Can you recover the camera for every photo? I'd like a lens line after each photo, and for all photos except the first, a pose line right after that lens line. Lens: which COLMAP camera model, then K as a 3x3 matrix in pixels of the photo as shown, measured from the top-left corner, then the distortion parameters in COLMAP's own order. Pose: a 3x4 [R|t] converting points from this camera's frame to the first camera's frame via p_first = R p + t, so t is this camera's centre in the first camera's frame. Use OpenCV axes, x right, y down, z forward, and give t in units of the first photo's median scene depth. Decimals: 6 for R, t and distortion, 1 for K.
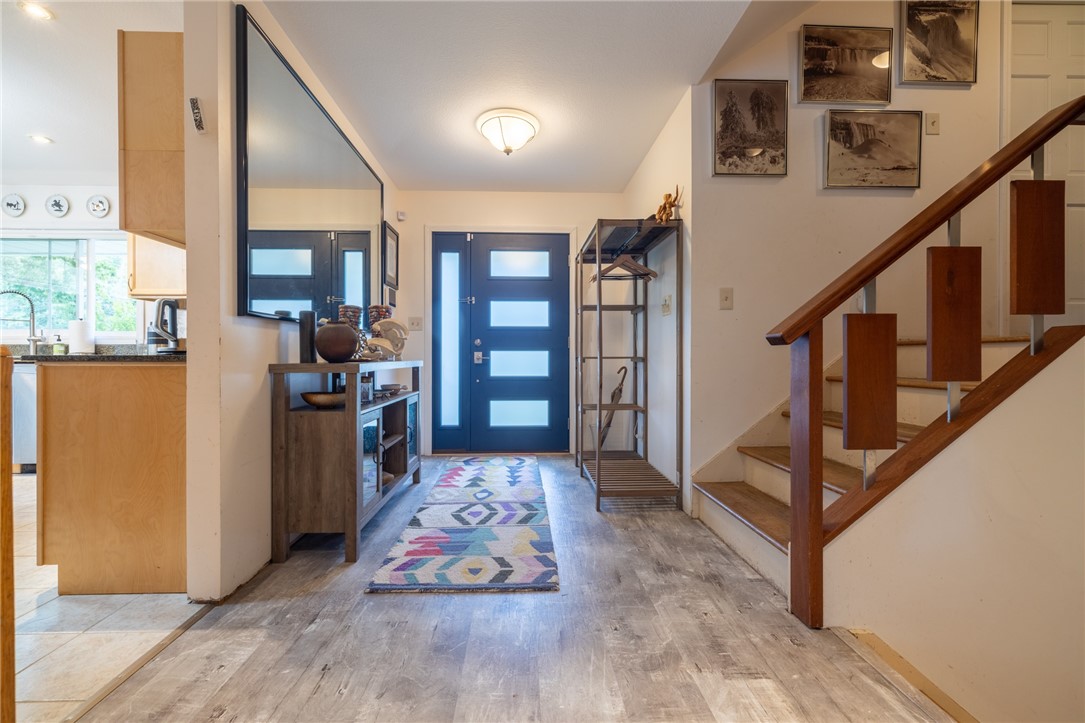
lens RADIAL K [[468.1, 0, 560.3], [0, 468.1, 356.8], [0, 0, 1]] dist [-0.001129, 0.000545]
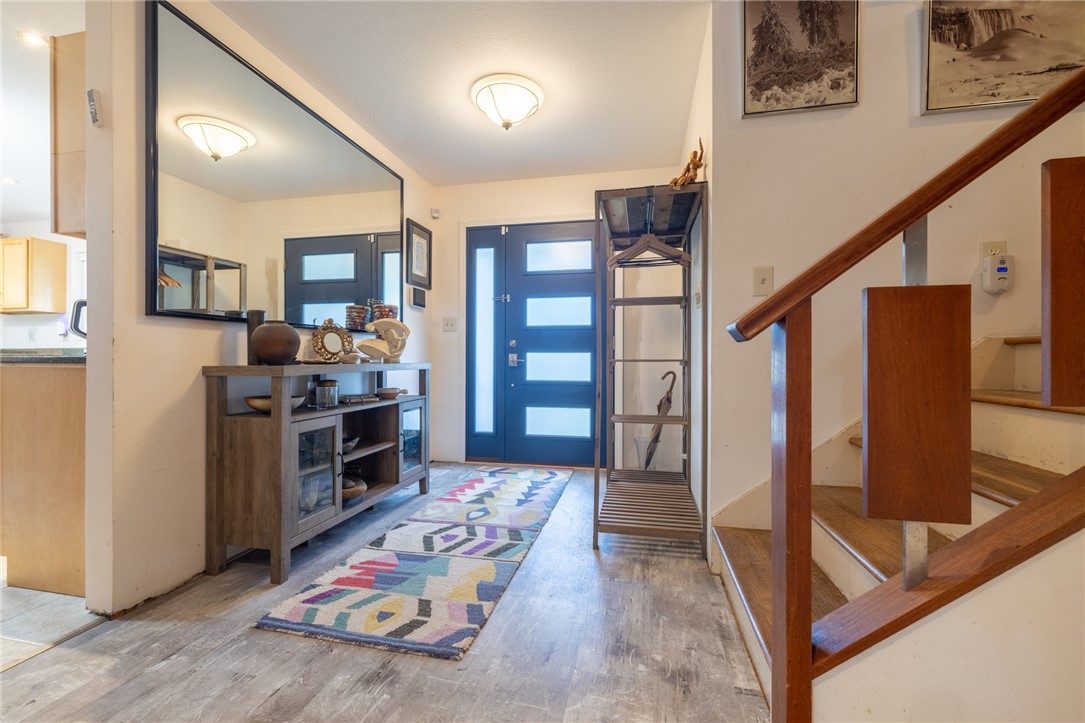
lens RADIAL K [[468.1, 0, 561.4], [0, 468.1, 357.7], [0, 0, 1]] dist [-0.001129, 0.000545]
pose [[0.962297, 0.001347, -0.271997, 0.249213], [-0.002179, 0.999994, -0.002757, -0.000281], [0.271992, 0.003246, 0.962294, 0.202792]]
